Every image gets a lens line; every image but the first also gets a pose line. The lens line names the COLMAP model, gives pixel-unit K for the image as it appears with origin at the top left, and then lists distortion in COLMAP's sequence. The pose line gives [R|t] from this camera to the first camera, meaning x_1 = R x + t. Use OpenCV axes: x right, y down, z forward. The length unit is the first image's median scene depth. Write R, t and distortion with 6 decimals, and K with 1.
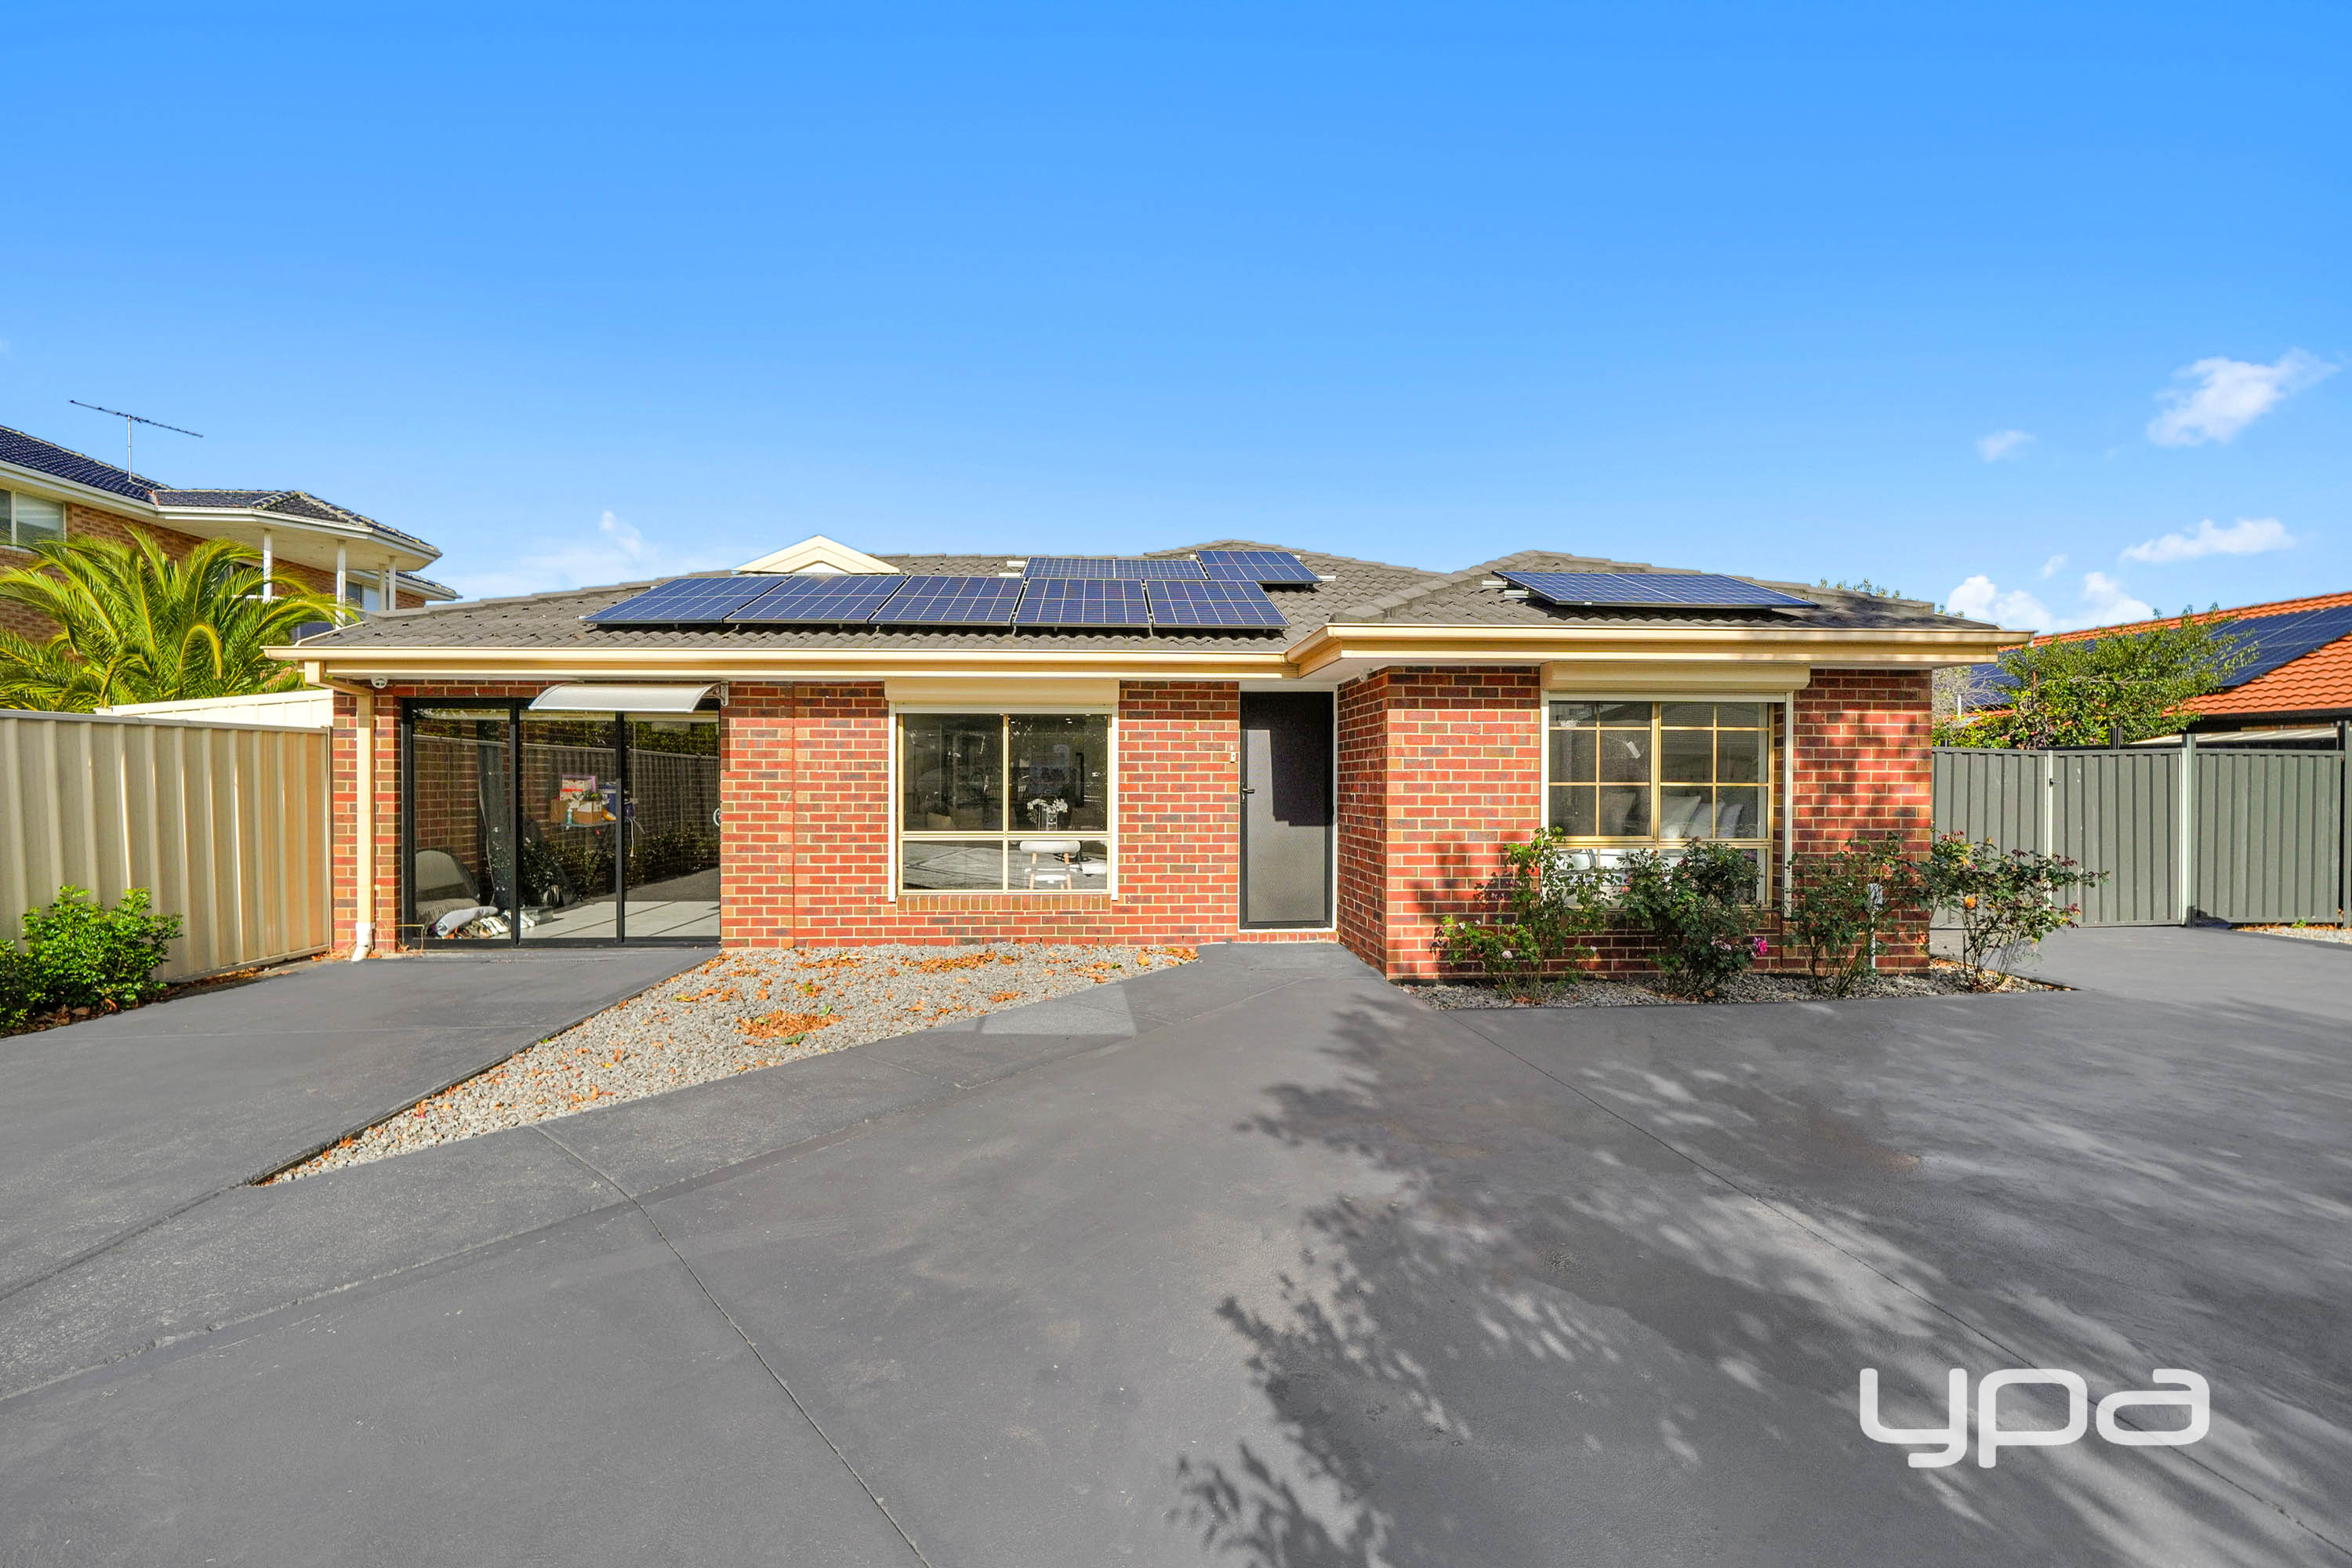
lens RADIAL K [[973.7, 0, 1167.1], [0, 973.7, 776.0], [0, 0, 1]] dist [-0.002276, 0.000062]
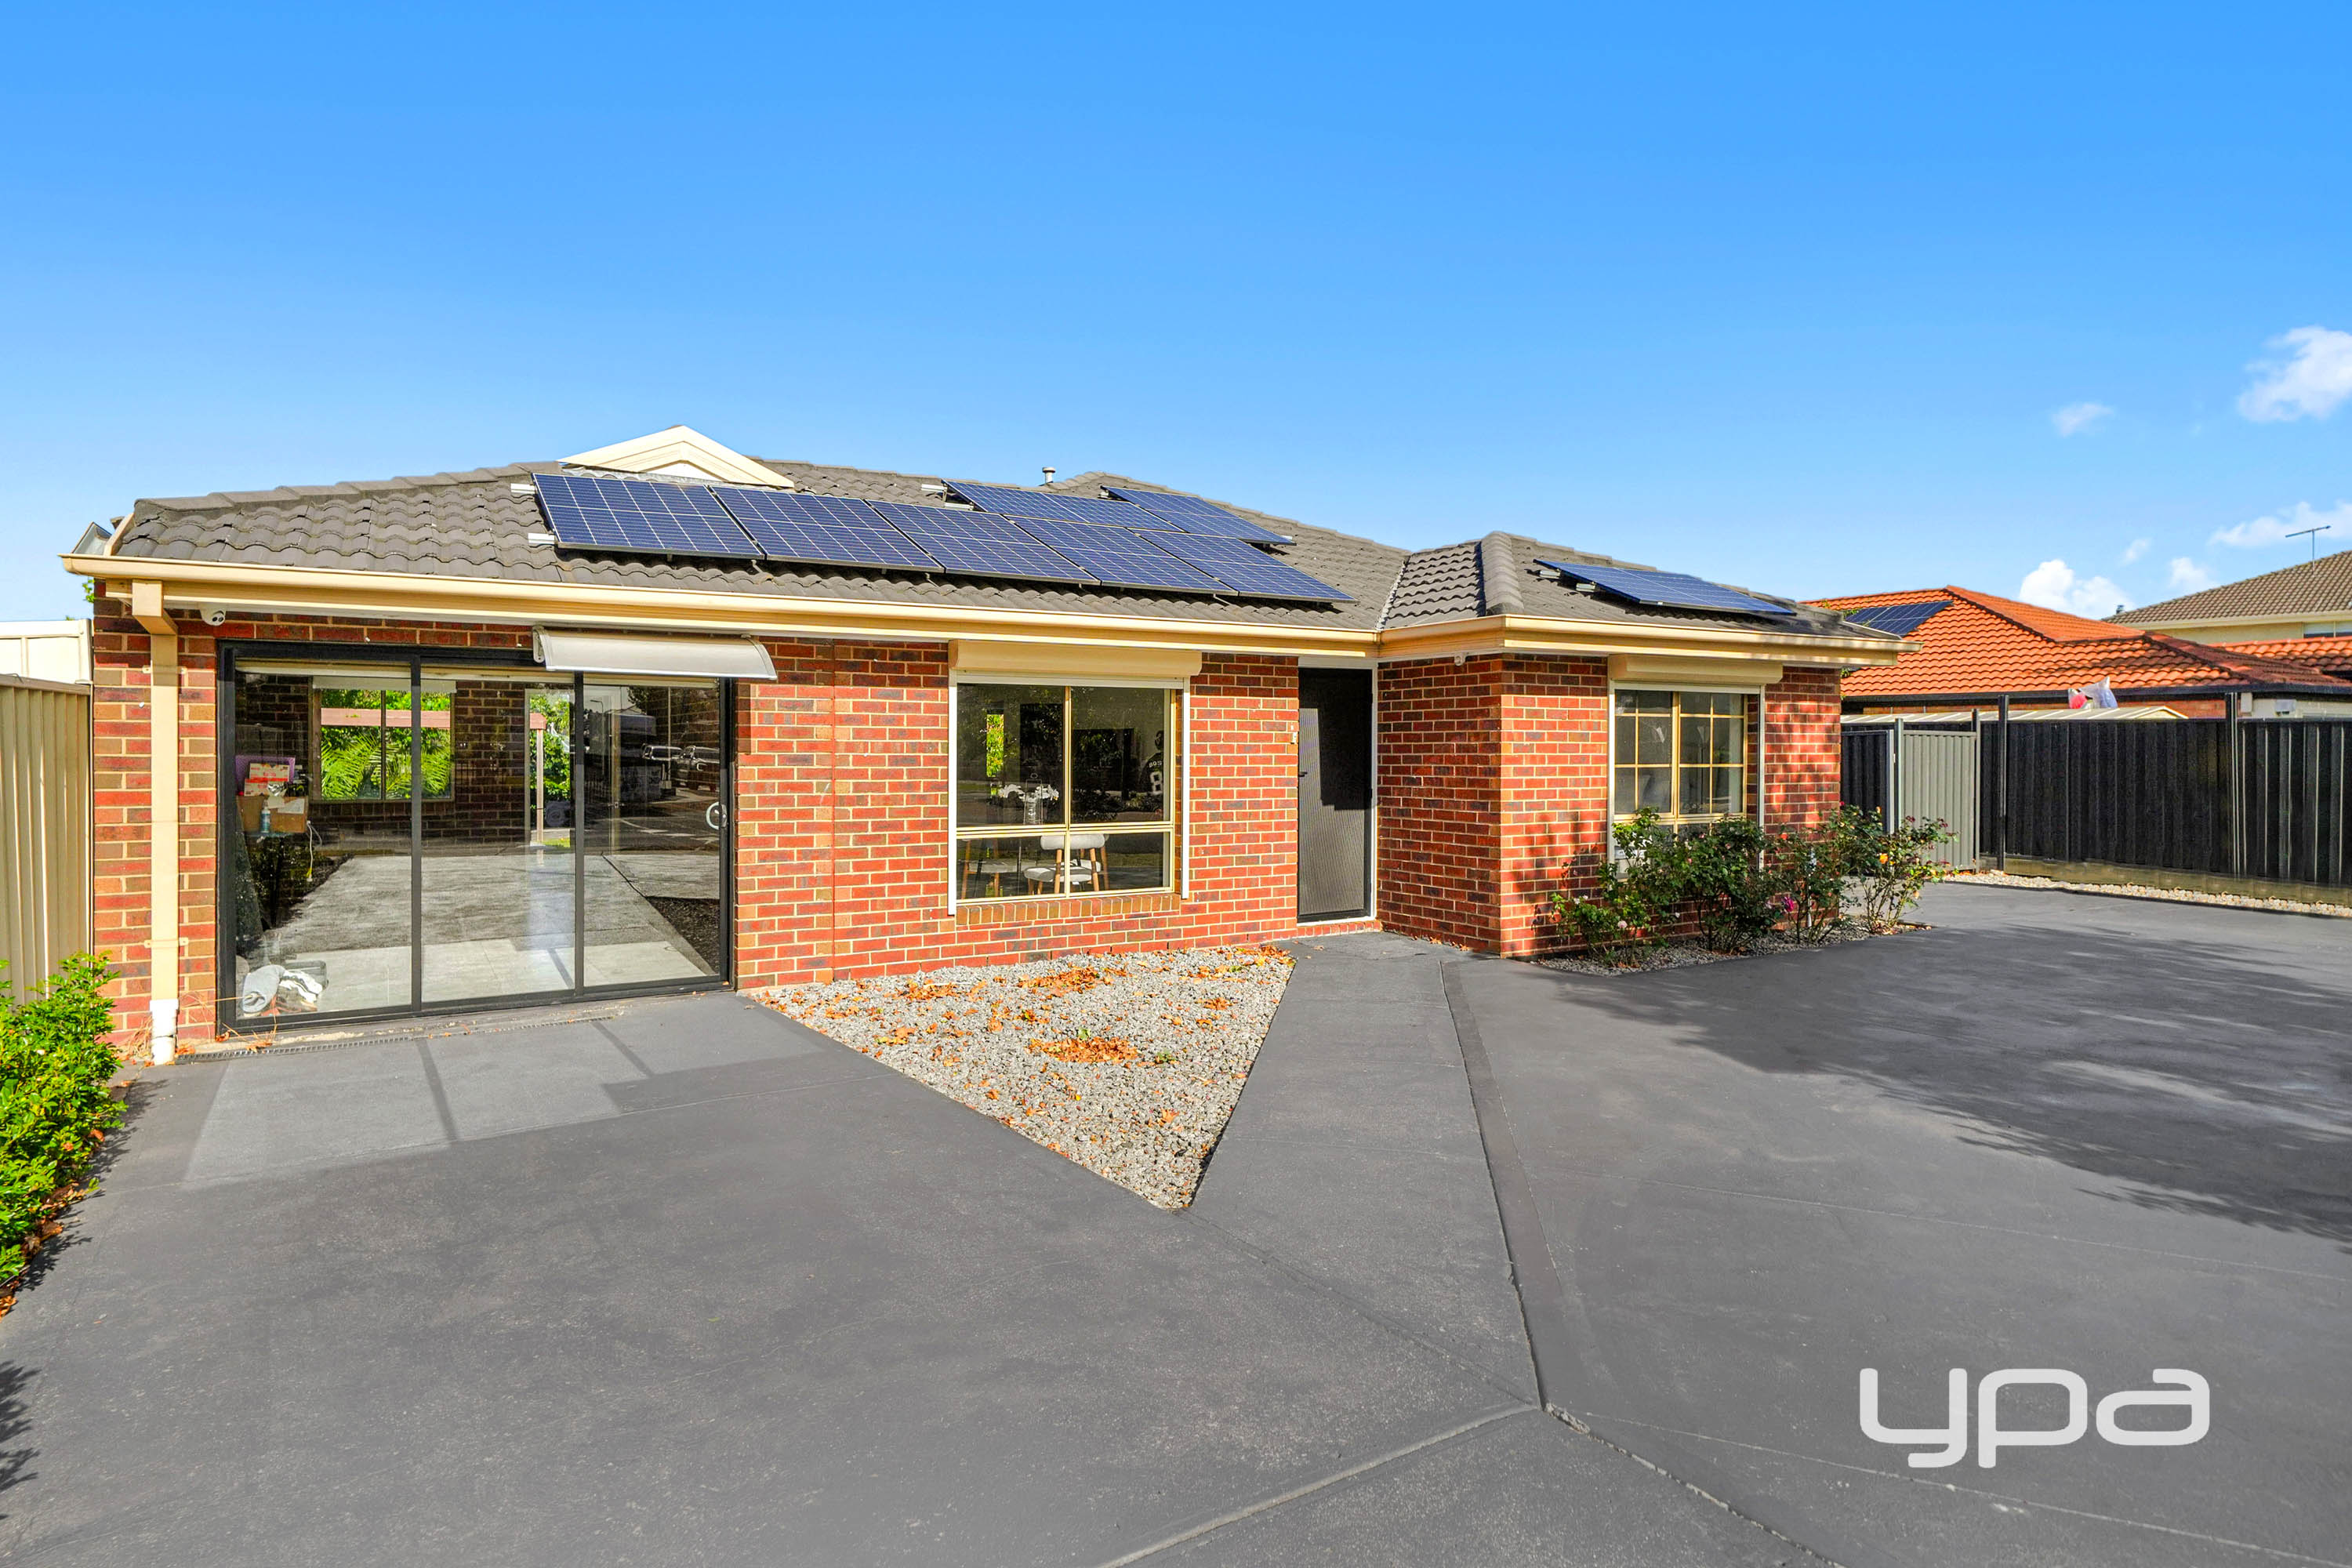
lens RADIAL K [[1328.1, 0, 1176.6], [0, 1328.1, 744.8], [0, 0, 1]] dist [0.025790, -0.000304]
pose [[0.883041, 0.001483, 0.469293, -0.638979], [-0.002765, 0.999994, 0.002042, -0.015405], [-0.469287, -0.003100, 0.883040, -0.066729]]
